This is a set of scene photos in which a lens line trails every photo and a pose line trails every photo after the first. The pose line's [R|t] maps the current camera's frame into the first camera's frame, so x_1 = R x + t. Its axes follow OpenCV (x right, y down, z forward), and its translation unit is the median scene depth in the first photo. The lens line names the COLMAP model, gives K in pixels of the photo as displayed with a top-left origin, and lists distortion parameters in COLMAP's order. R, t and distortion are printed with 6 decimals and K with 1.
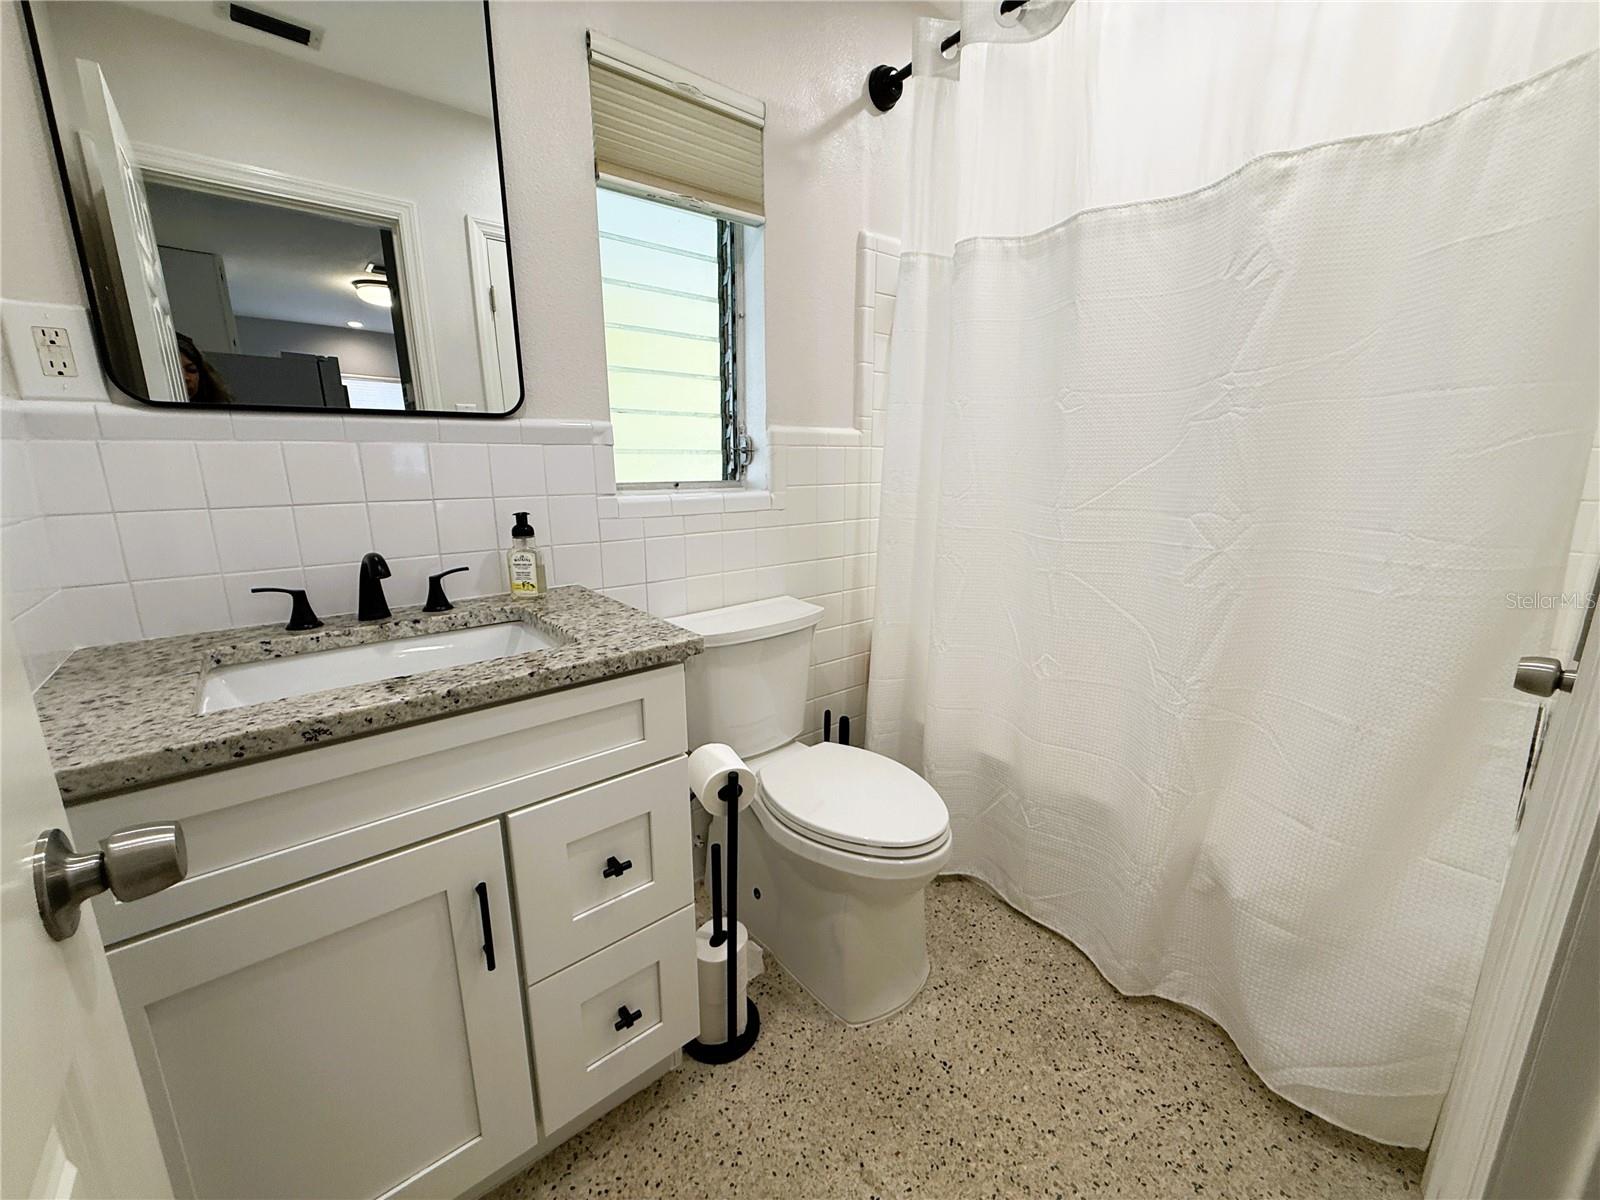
lens RADIAL K [[638.1, 0, 793.8], [0, 638.1, 601.9], [0, 0, 1]] dist [0.001776, -0.000342]
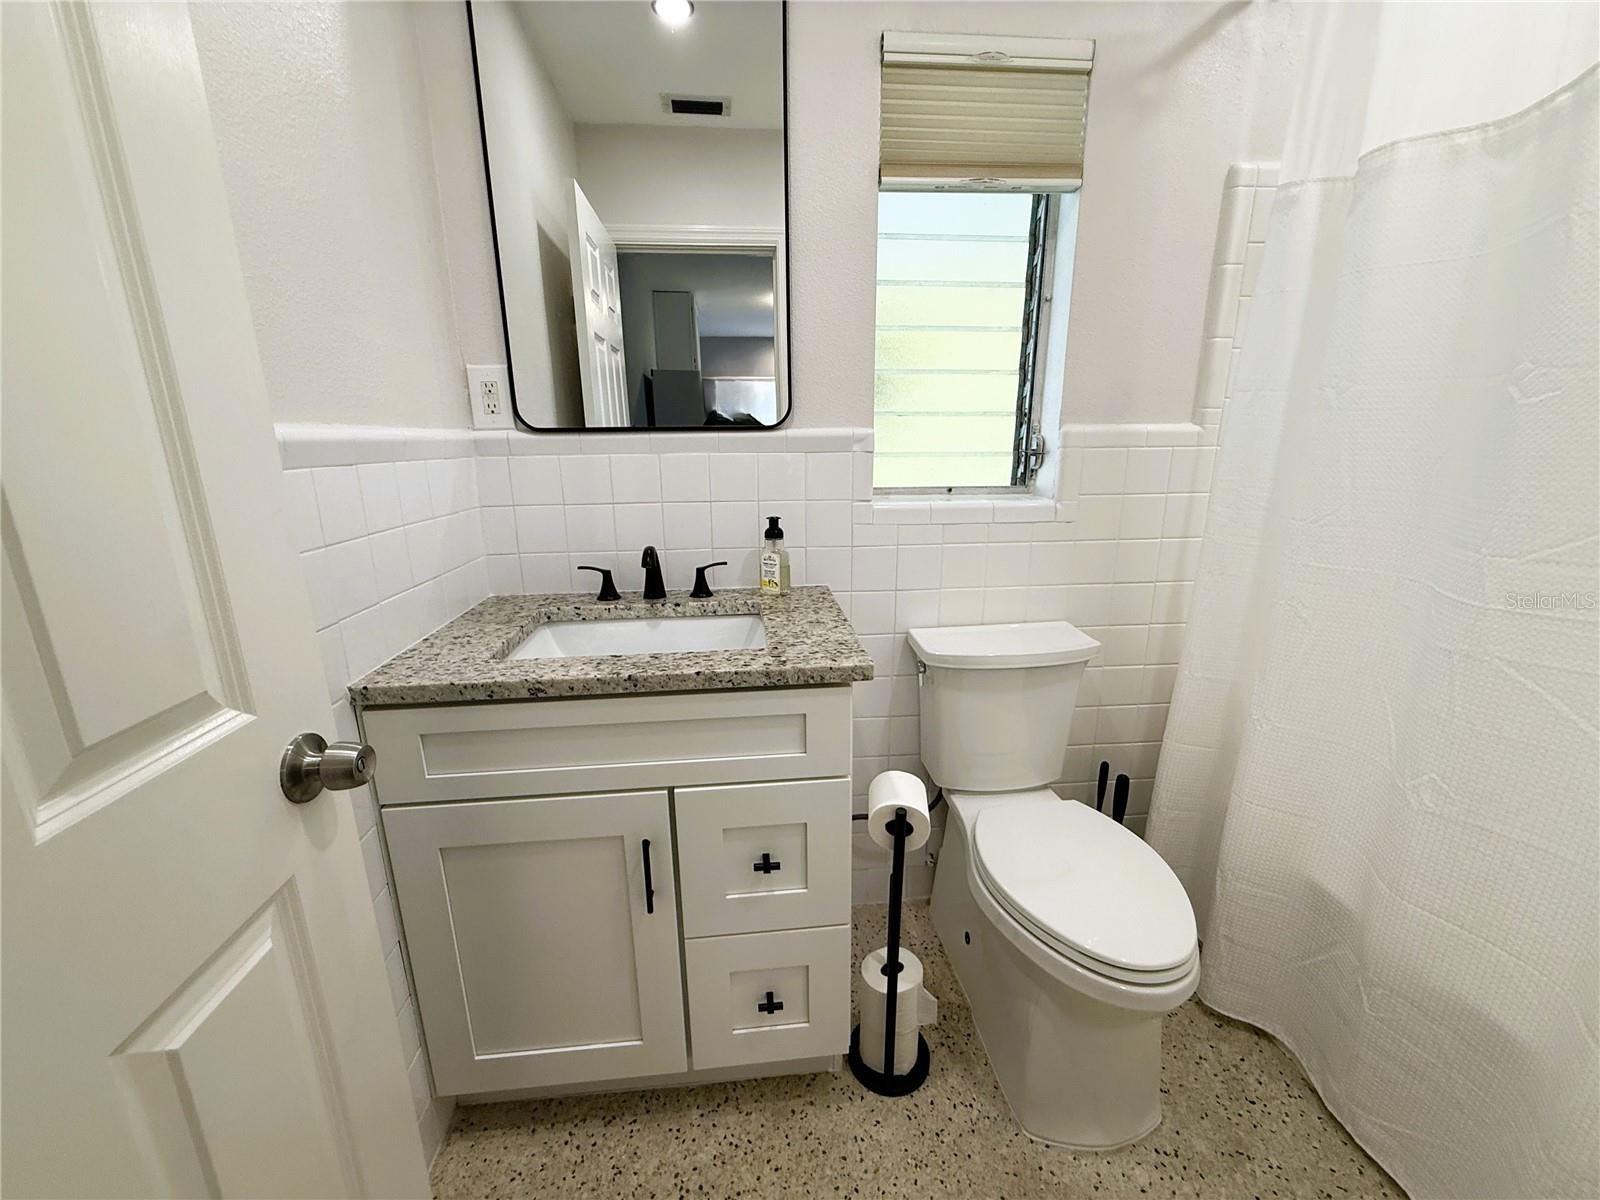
lens RADIAL K [[638.1, 0, 797.5], [0, 638.1, 602.1], [0, 0, 1]] dist [0.001776, -0.000342]
pose [[0.828010, 0.131654, -0.545038, 0.213042], [-0.115742, 0.991241, 0.063602, -0.066115], [0.548638, 0.010421, 0.835995, 0.105798]]
